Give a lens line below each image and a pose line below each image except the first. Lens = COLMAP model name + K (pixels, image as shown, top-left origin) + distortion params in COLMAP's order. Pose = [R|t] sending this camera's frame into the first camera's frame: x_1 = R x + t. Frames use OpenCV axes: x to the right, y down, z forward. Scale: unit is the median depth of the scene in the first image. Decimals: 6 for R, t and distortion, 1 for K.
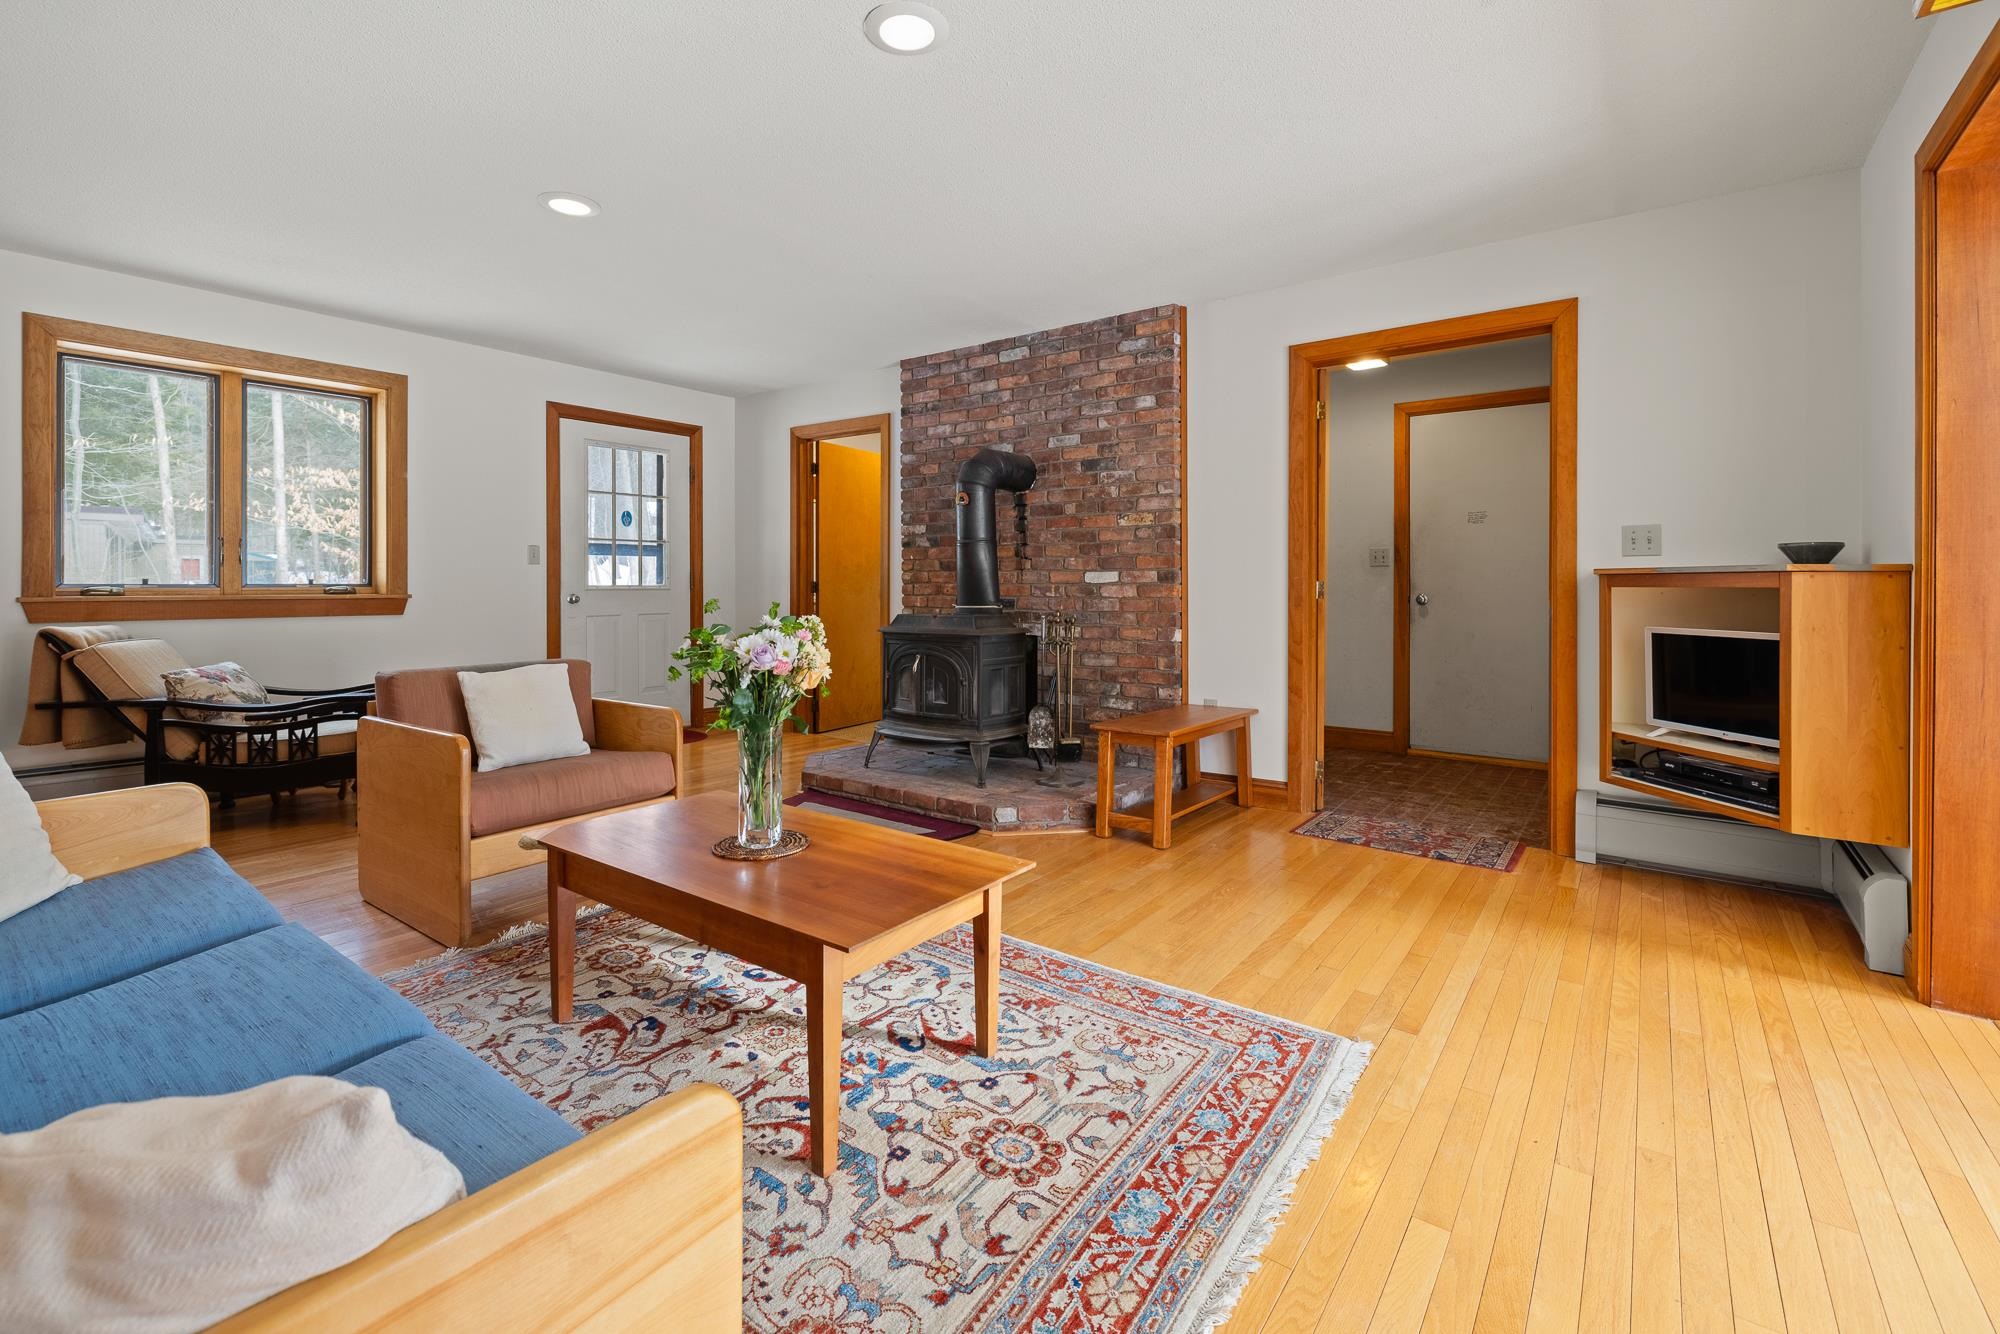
lens RADIAL K [[856.2, 0, 1022.0], [0, 856.2, 589.3], [0, 0, 1]] dist [-0.000733, -0.000567]
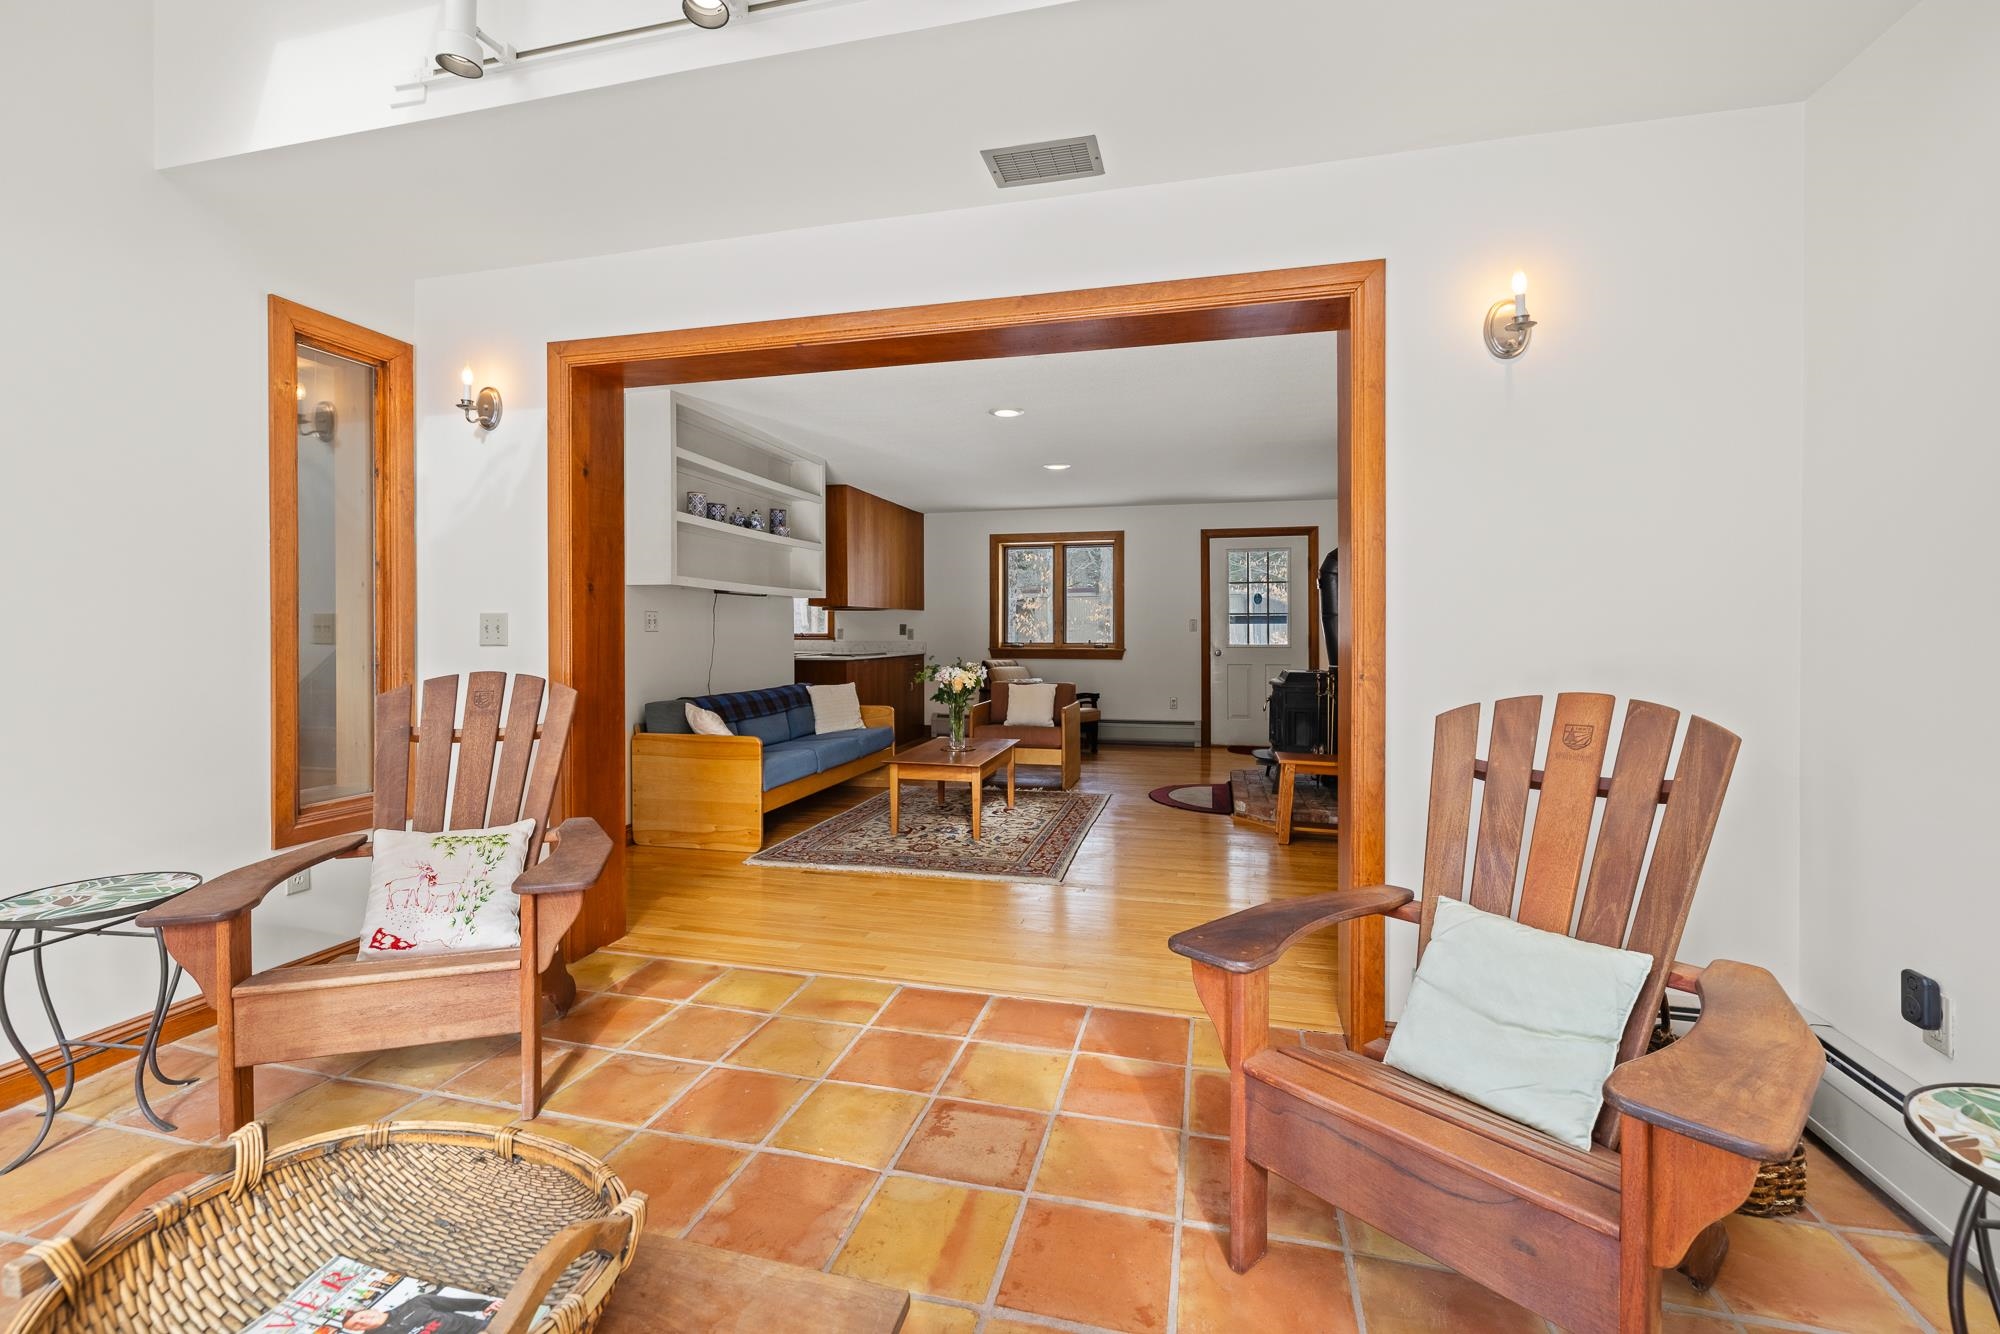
lens RADIAL K [[856.2, 0, 1020.4], [0, 856.2, 651.3], [0, 0, 1]] dist [-0.000733, -0.000567]
pose [[0.409660, 0.019248, -0.912035, 0.944904], [-0.008154, 0.999815, 0.017438, -0.020618], [0.912202, 0.000293, 0.409741, 0.040481]]
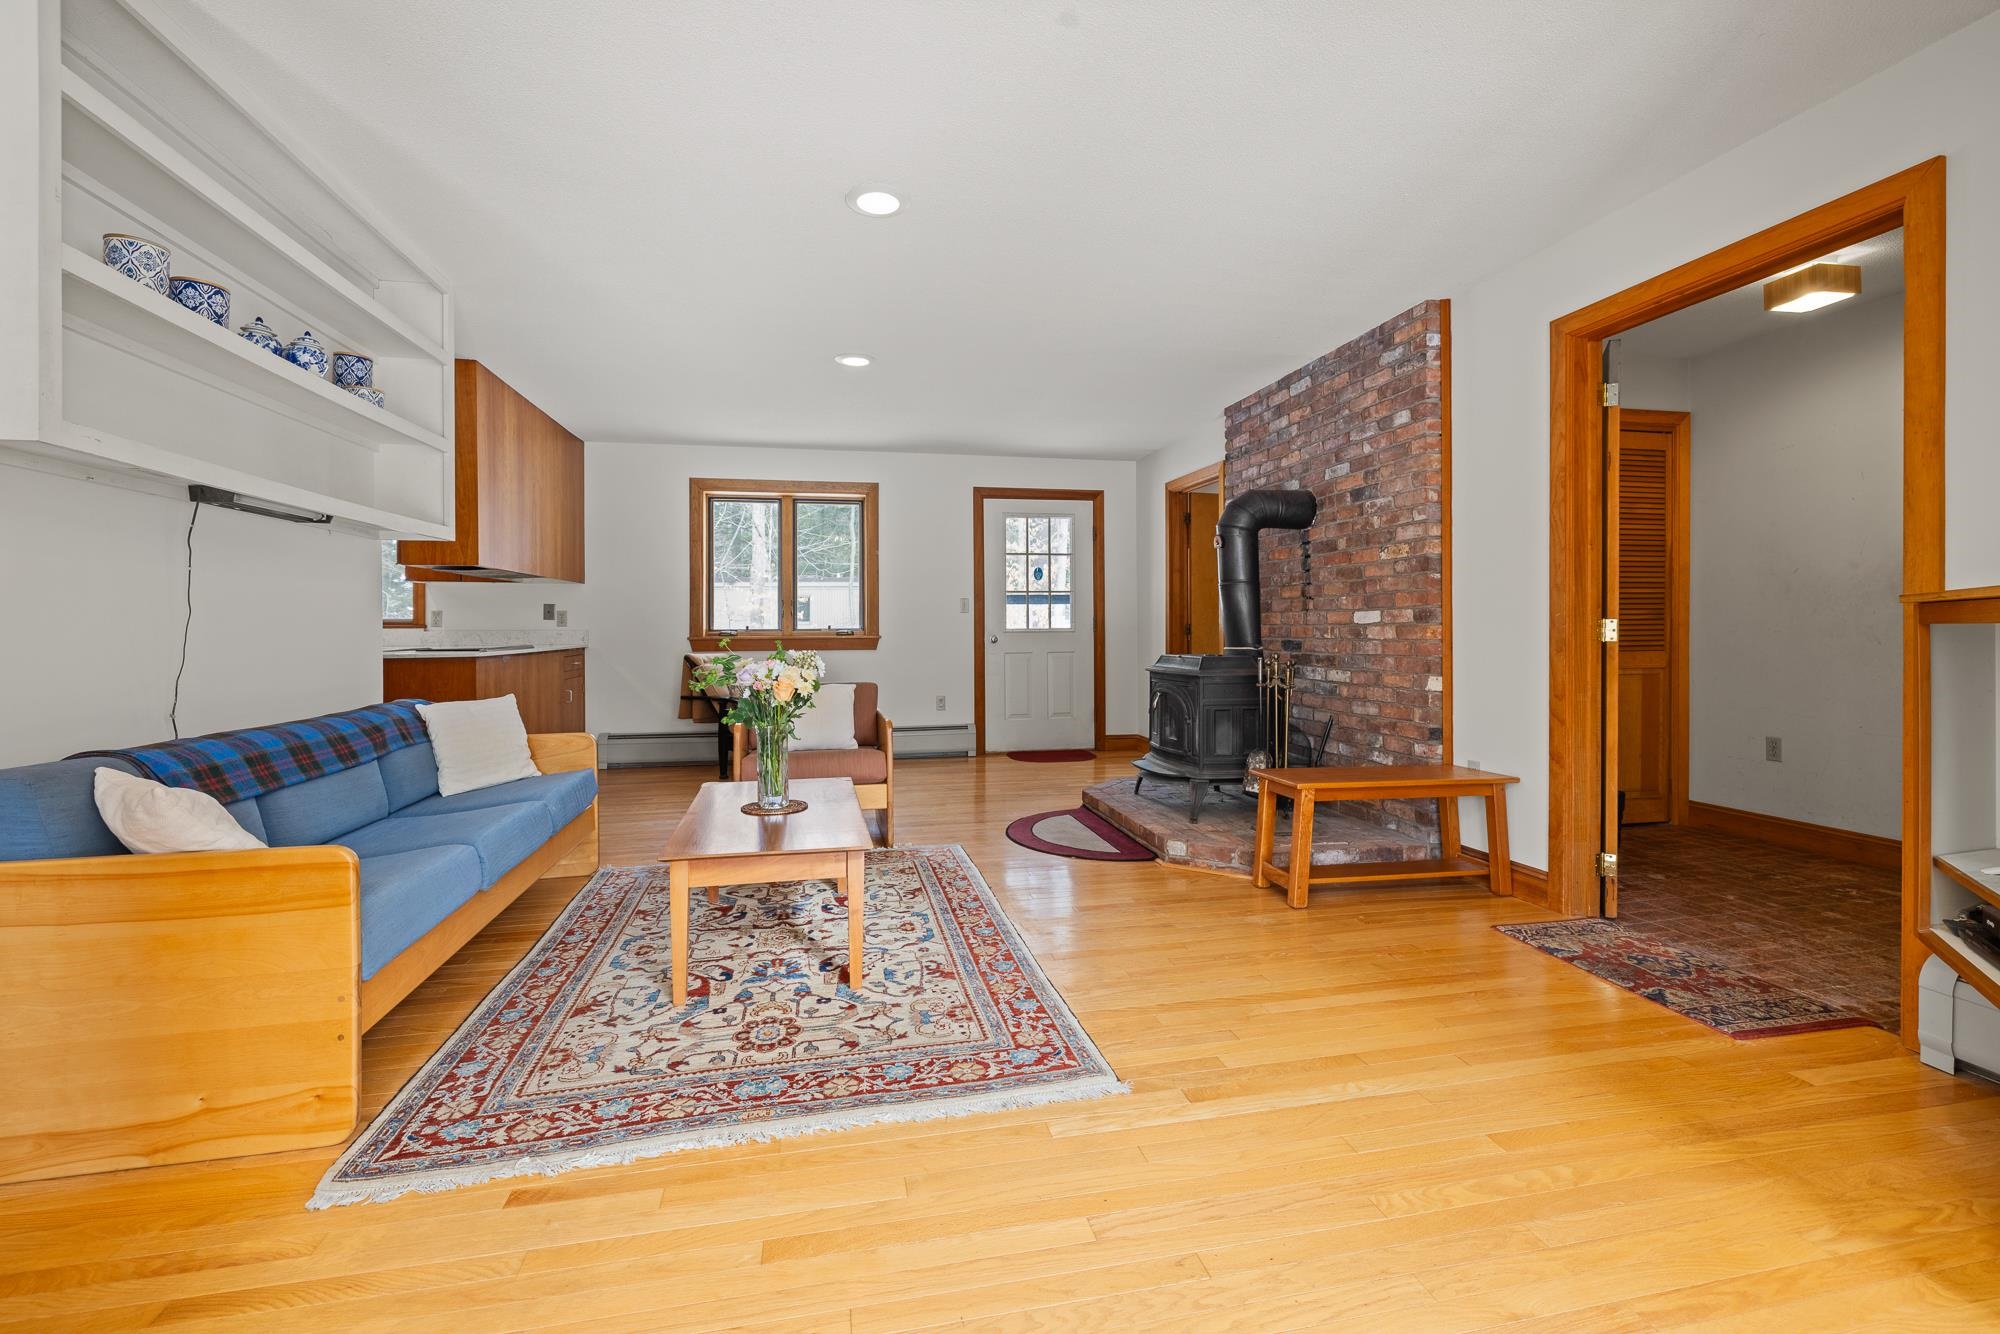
lens RADIAL K [[856.2, 0, 1020.5], [0, 856.2, 631.0], [0, 0, 1]] dist [-0.000733, -0.000567]
pose [[0.757517, -0.003238, -0.652807, 0.423725], [0.002828, 0.999995, -0.001678, 0.001204], [0.652809, -0.000575, 0.757522, 0.074574]]
